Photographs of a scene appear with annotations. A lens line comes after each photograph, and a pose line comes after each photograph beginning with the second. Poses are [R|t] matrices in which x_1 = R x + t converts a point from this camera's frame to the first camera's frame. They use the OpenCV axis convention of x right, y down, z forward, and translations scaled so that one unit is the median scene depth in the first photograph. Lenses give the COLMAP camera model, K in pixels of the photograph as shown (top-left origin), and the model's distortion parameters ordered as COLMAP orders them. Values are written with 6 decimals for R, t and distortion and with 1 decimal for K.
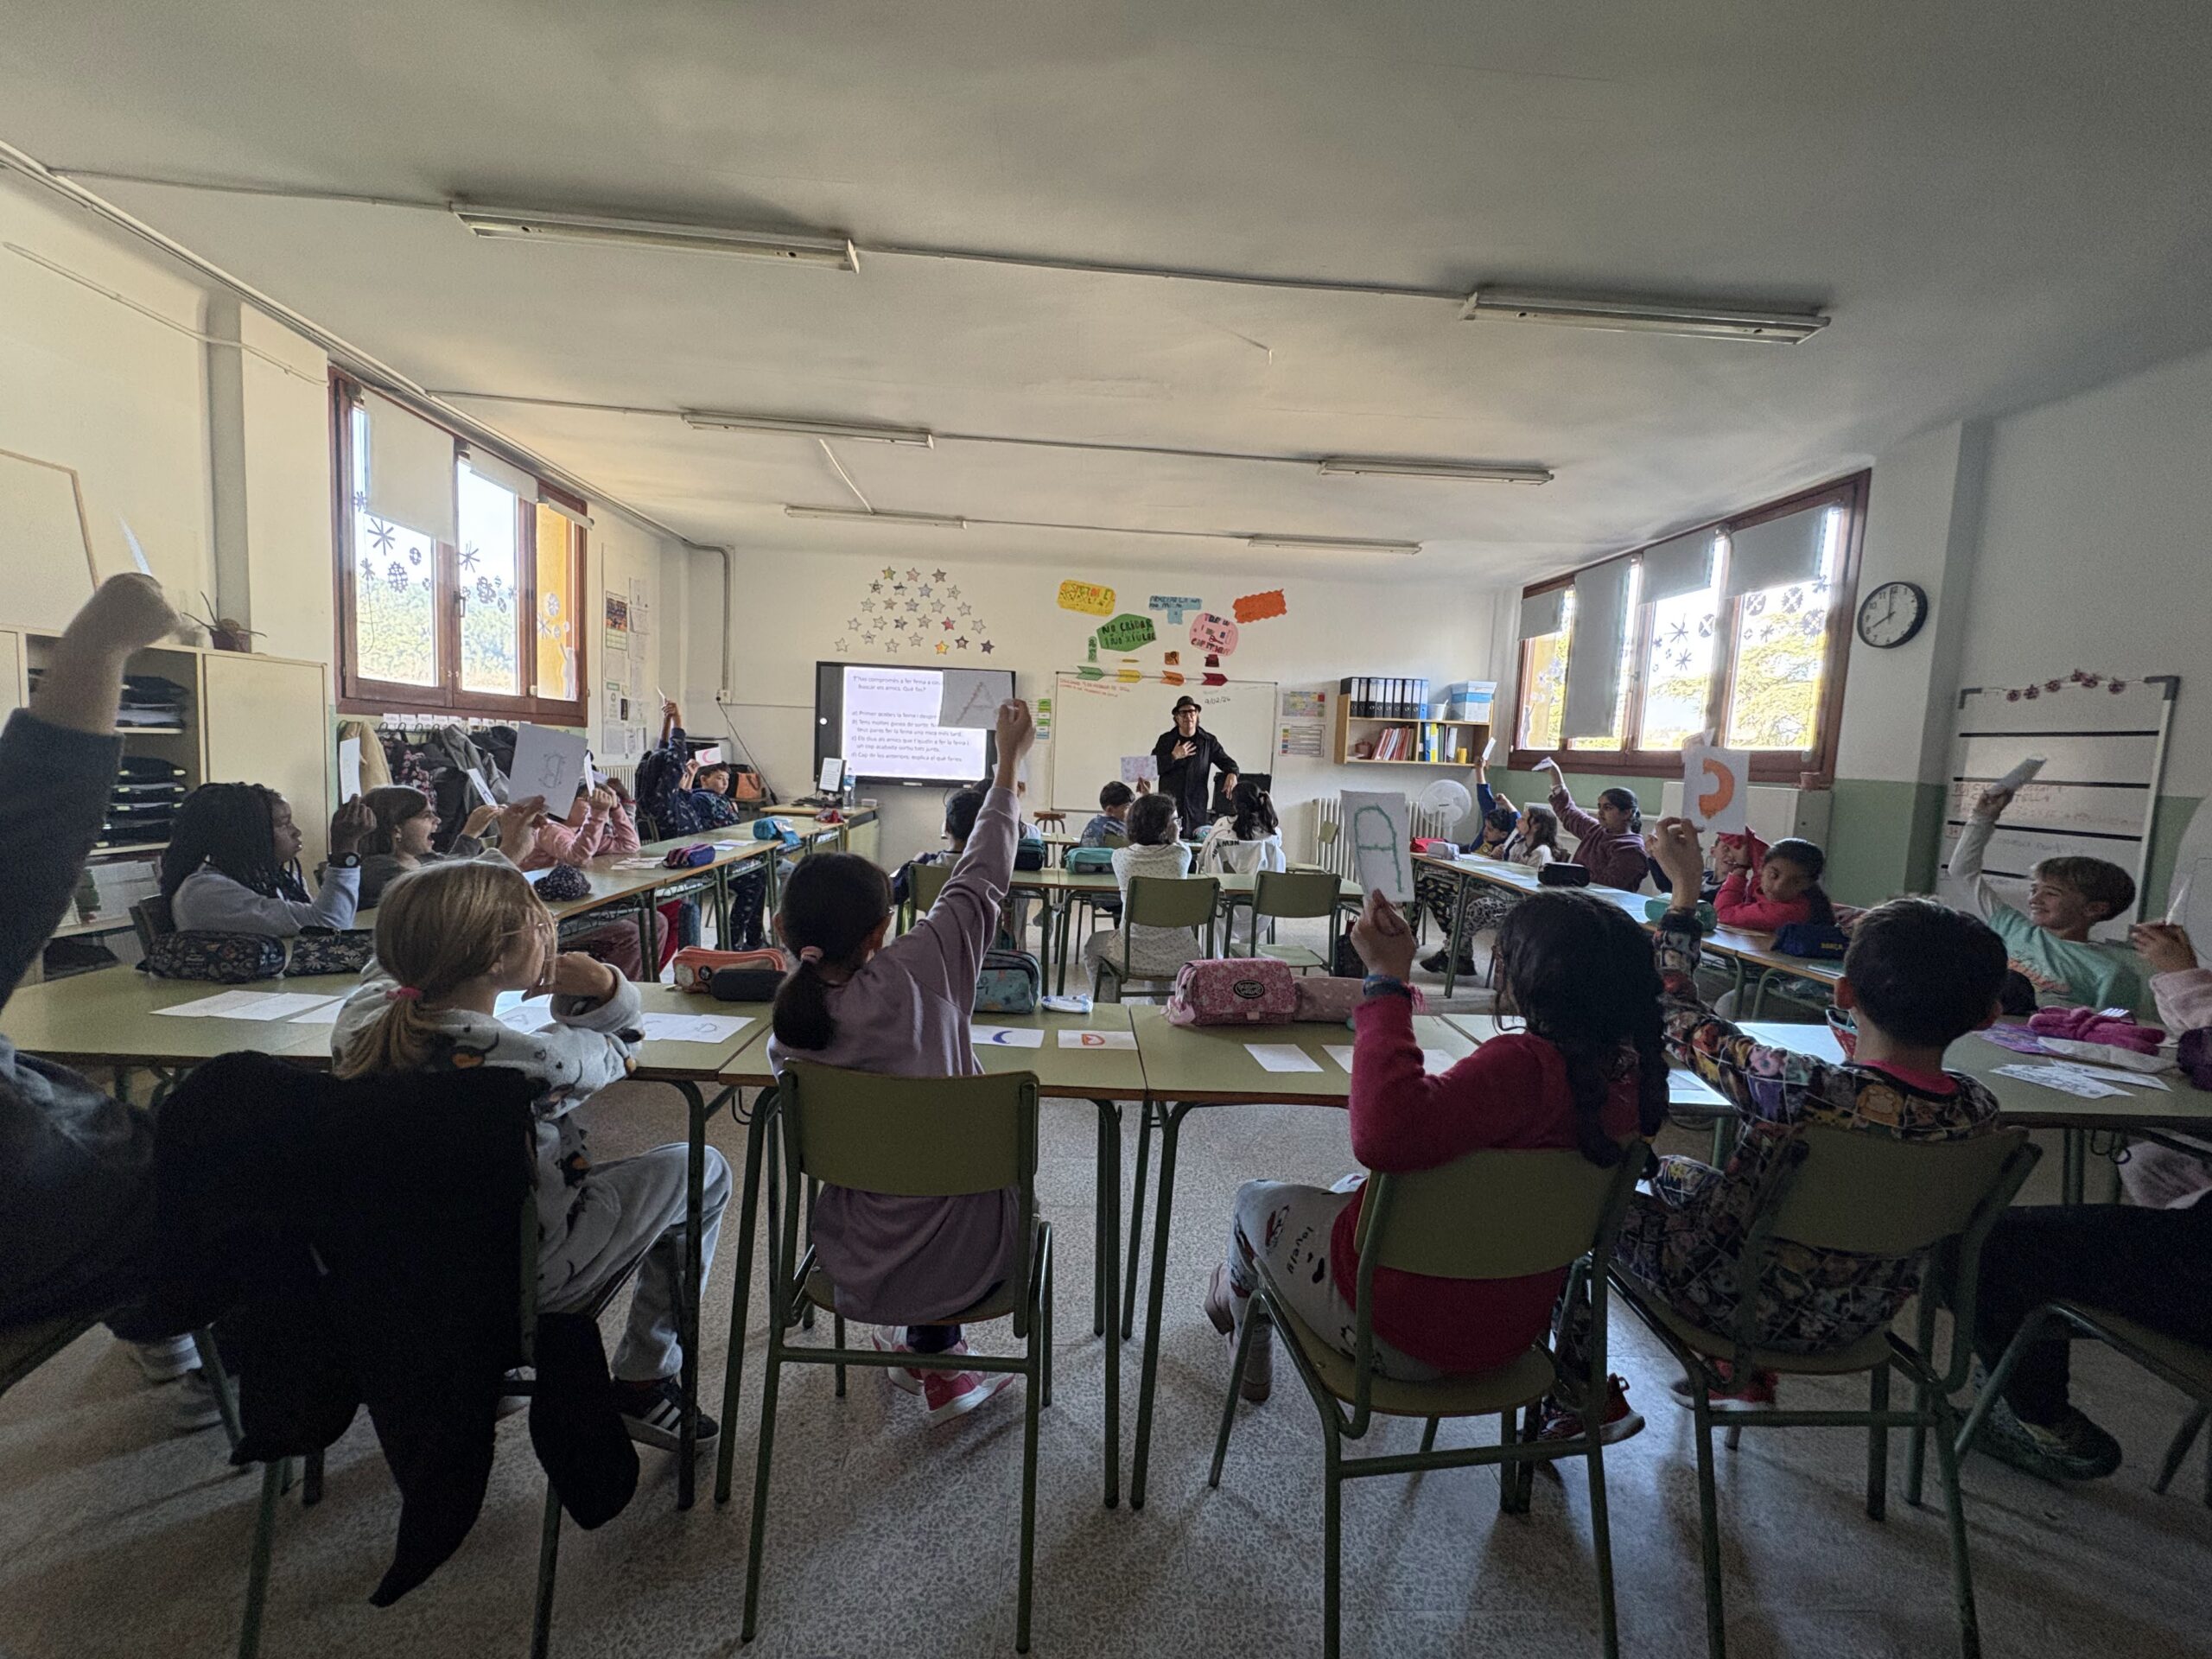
lens RADIAL K [[879.4, 0, 1113.5], [0, 879.4, 839.2], [0, 0, 1]] dist [0.000296, -0.011829]
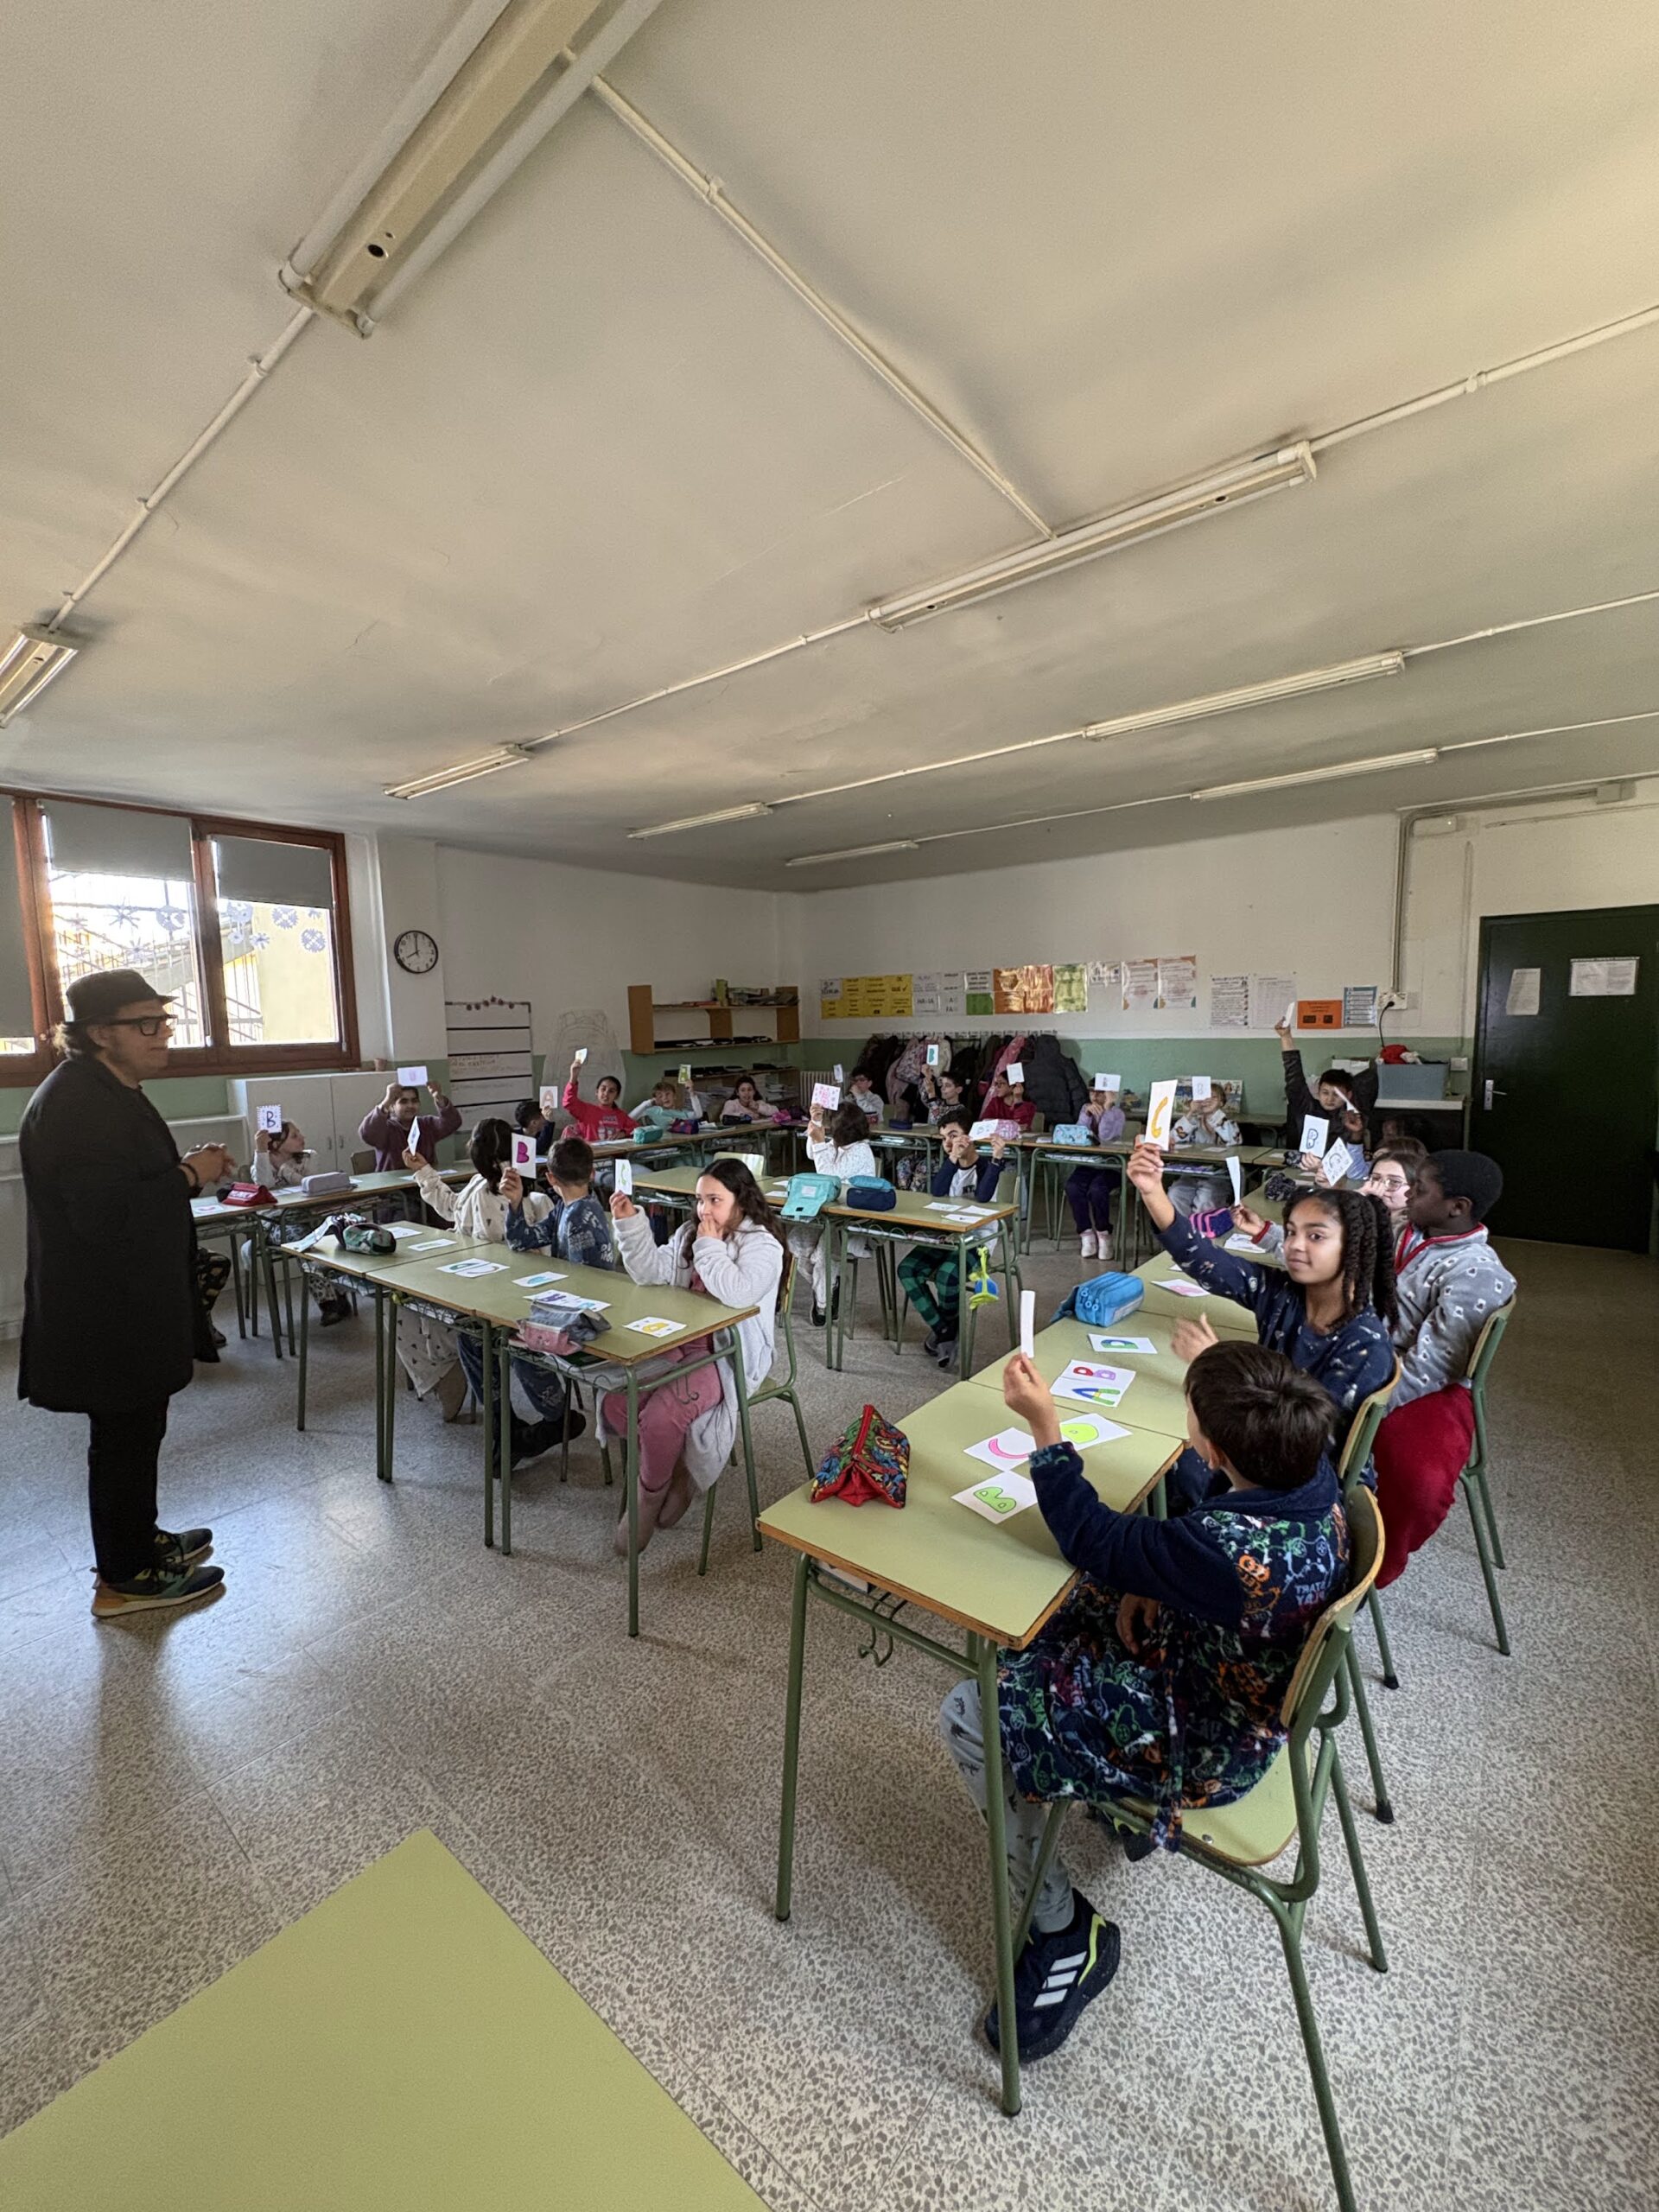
lens RADIAL K [[873.8, 0, 829.5], [0, 873.8, 1106.0], [0, 0, 1]] dist [0.057709, -0.021503]
pose [[-0.751285, -0.098851, 0.652533, -0.772363], [0.050402, 0.977239, 0.206069, -0.310514], [-0.658050, 0.187705, -0.729203, 1.912695]]
